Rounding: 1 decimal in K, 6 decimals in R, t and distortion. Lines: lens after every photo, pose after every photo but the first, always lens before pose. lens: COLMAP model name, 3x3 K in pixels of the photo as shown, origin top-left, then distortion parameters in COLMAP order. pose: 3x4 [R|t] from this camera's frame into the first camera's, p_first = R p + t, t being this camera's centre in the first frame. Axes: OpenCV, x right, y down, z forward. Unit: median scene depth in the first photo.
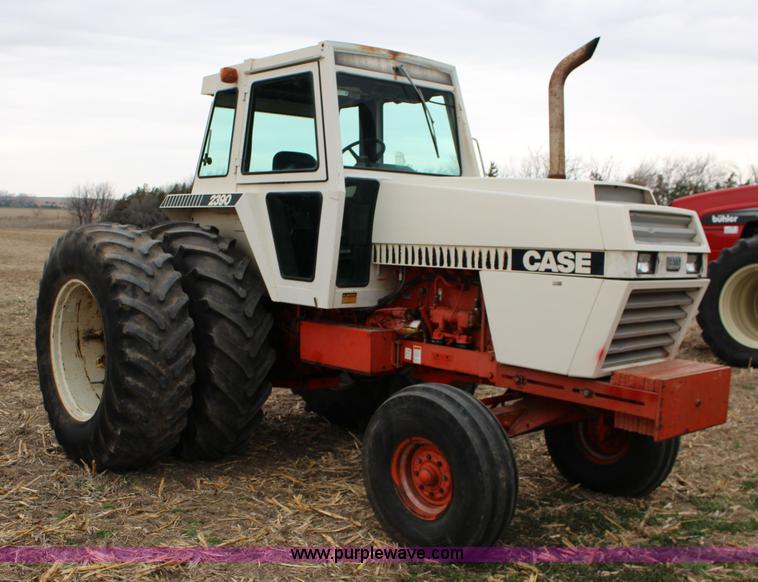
lens RADIAL K [[834.6, 0, 327.0], [0, 834.6, 305.4], [0, 0, 1]] dist [-0.127030, 0.000000]
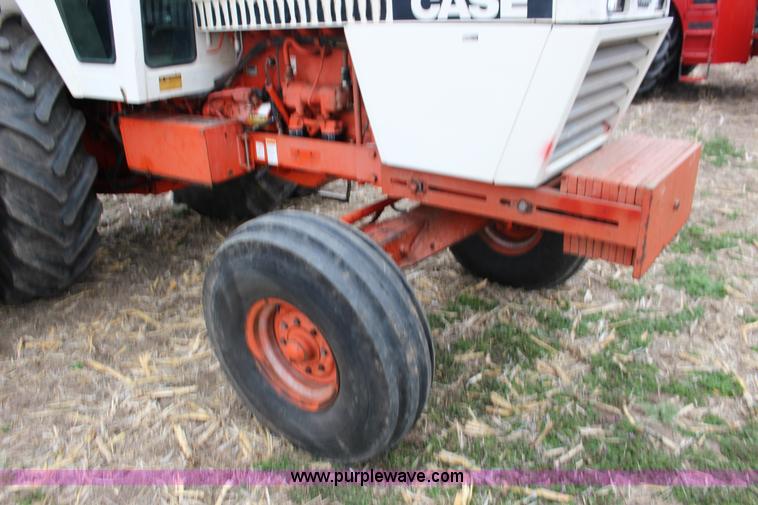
lens RADIAL K [[633.8, 0, 386.3], [0, 633.8, 262.5], [0, 0, 1]] dist [-0.155179, 0.118595]
pose [[0.968209, -0.147144, 0.202286, 0.086284], [0.078264, 0.946281, 0.313731, -0.015588], [-0.237583, -0.287925, 0.927714, 0.469181]]
